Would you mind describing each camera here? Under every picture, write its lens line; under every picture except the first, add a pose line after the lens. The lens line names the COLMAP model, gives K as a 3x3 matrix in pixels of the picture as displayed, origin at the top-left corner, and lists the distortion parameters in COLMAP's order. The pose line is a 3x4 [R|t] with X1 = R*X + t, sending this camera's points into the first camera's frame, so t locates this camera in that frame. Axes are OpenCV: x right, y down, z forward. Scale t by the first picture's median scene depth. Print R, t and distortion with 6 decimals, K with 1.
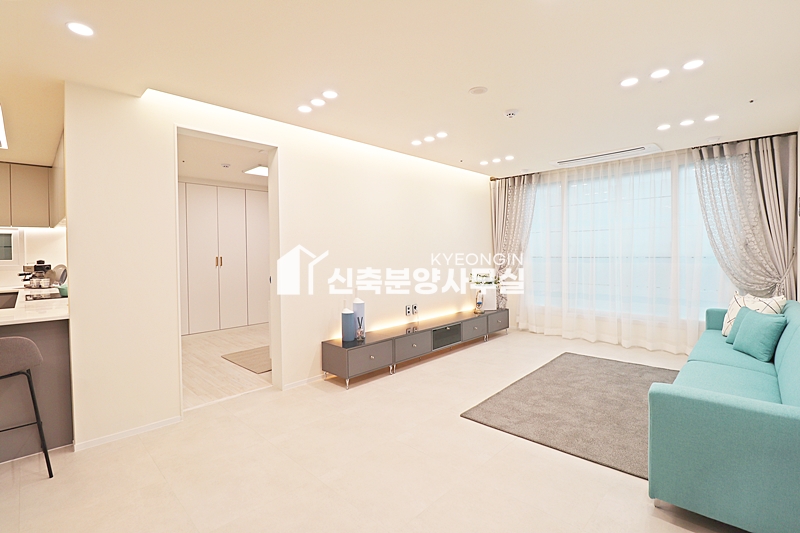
lens RADIAL K [[371.4, 0, 396.2], [0, 371.4, 258.7], [0, 0, 1]] dist [-0.002686, -0.008839]
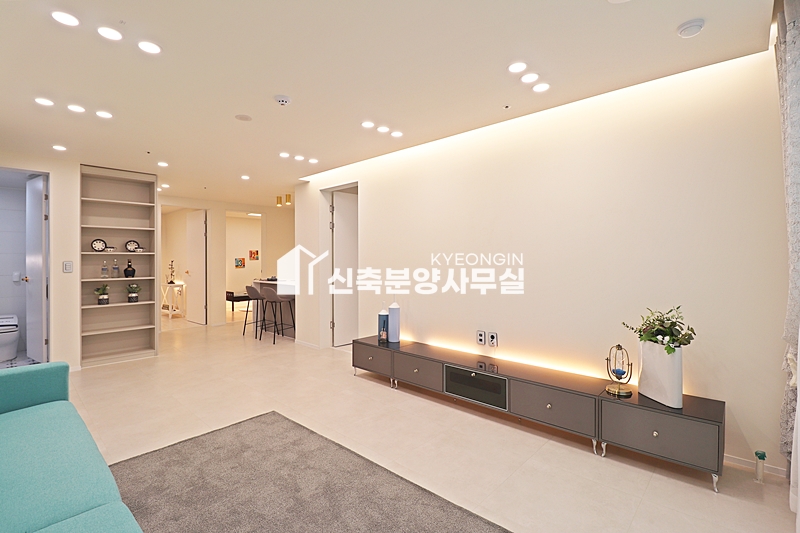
lens RADIAL K [[371.4, 0, 396.2], [0, 371.4, 258.7], [0, 0, 1]] dist [-0.002686, -0.008839]
pose [[0.012899, 0.000837, -0.999916, 0.930504], [-0.016561, 0.999863, 0.000623, -0.019030], [0.999780, 0.016552, 0.012911, 0.992593]]
